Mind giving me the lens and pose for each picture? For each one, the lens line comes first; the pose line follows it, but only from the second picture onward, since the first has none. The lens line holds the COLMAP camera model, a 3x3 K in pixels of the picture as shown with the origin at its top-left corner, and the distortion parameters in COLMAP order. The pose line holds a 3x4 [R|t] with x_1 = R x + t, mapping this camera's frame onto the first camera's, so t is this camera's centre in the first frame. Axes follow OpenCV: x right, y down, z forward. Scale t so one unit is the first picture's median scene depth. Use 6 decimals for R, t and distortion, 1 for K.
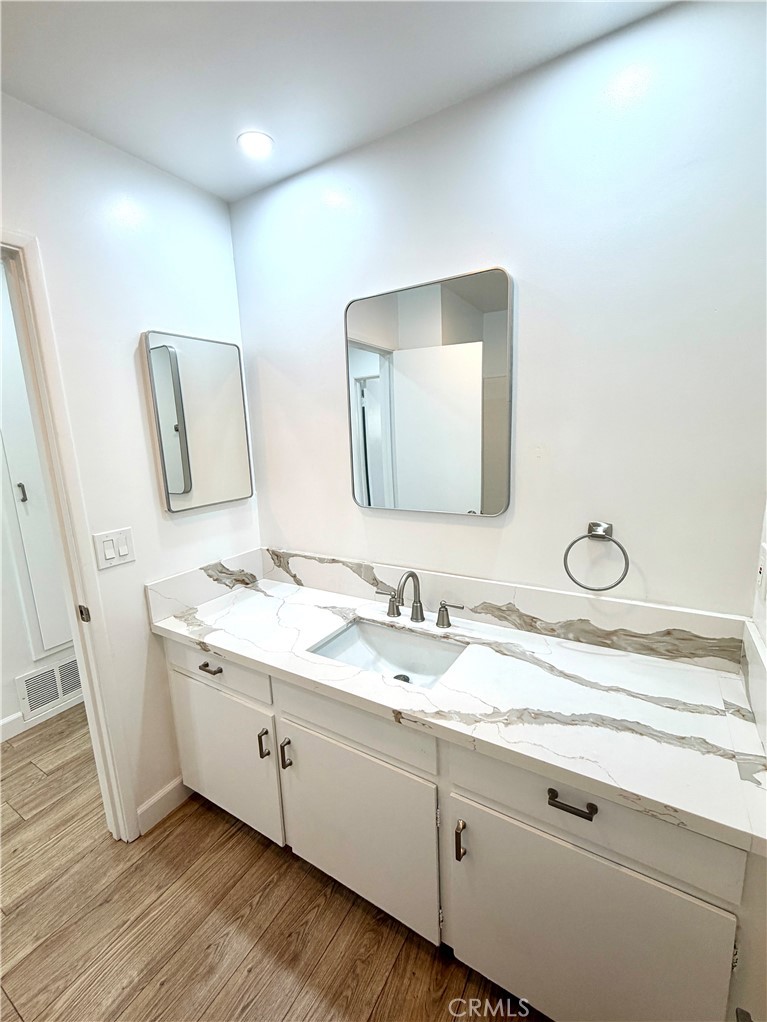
lens RADIAL K [[441.8, 0, 383.5], [0, 441.8, 511.0], [0, 0, 1]] dist [0.000281, 0.000235]
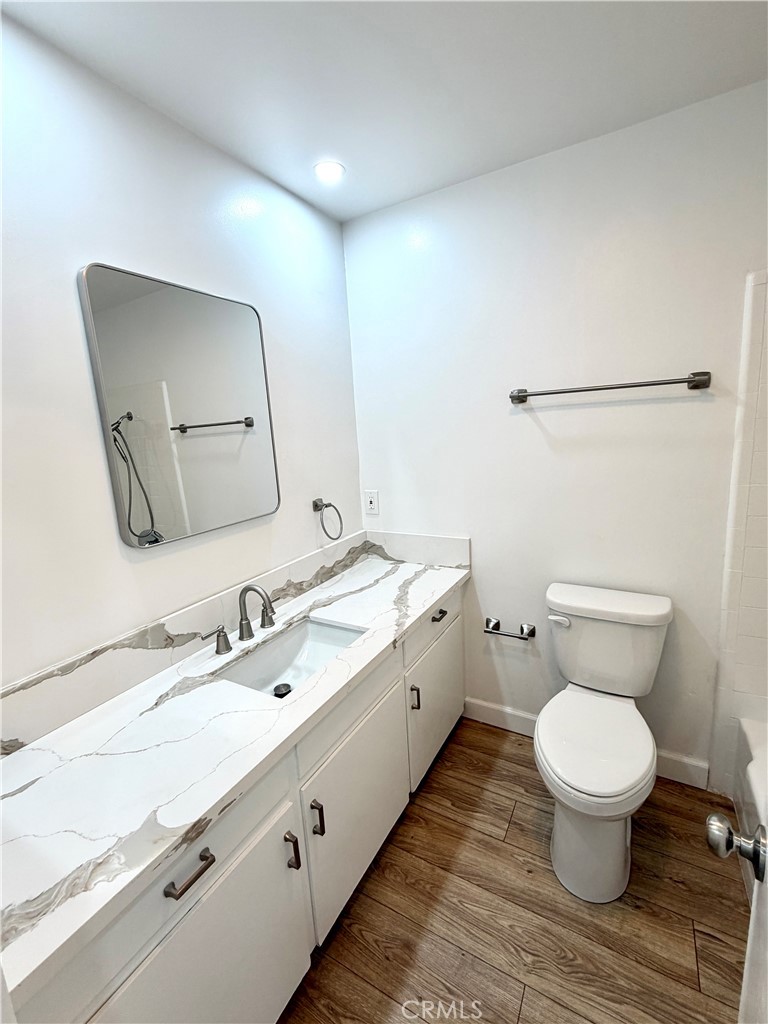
lens RADIAL K [[437.2, 0, 388.9], [0, 437.2, 513.7], [0, 0, 1]] dist [-0.000441, -0.000038]
pose [[-0.036260, -0.155248, 0.987210, -0.955809], [0.250717, 0.954852, 0.159368, -0.097758], [-0.967381, 0.253289, 0.004301, 0.724327]]
